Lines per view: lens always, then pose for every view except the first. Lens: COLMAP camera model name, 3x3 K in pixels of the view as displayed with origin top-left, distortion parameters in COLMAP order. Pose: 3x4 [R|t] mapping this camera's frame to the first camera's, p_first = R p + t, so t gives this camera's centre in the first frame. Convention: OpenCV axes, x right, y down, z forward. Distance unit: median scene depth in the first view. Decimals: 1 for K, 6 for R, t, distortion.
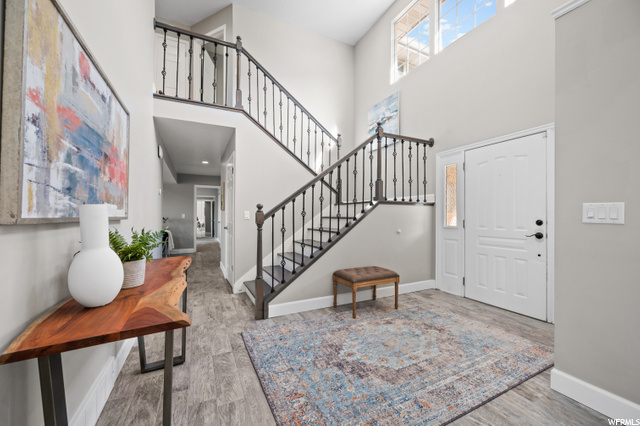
lens RADIAL K [[251.7, 0, 319.8], [0, 251.7, 218.8], [0, 0, 1]] dist [-0.002025, -0.000137]
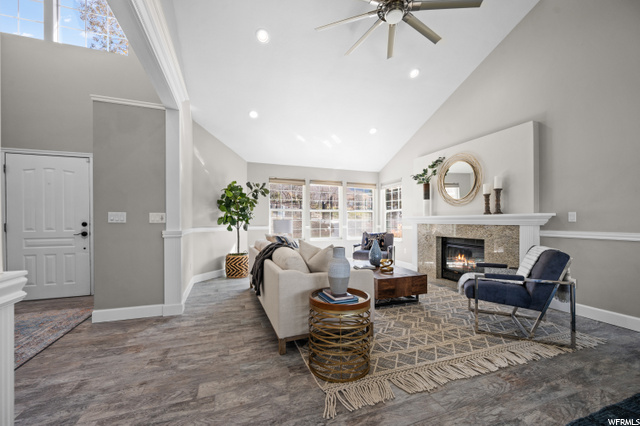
lens RADIAL K [[251.7, 0, 319.8], [0, 251.7, 218.8], [0, 0, 1]] dist [-0.002025, -0.000137]
pose [[0.104532, -0.002422, 0.994519, -0.400439], [0.014523, 0.999894, 0.000909, 0.004239], [-0.994415, 0.014348, 0.104556, -0.476185]]
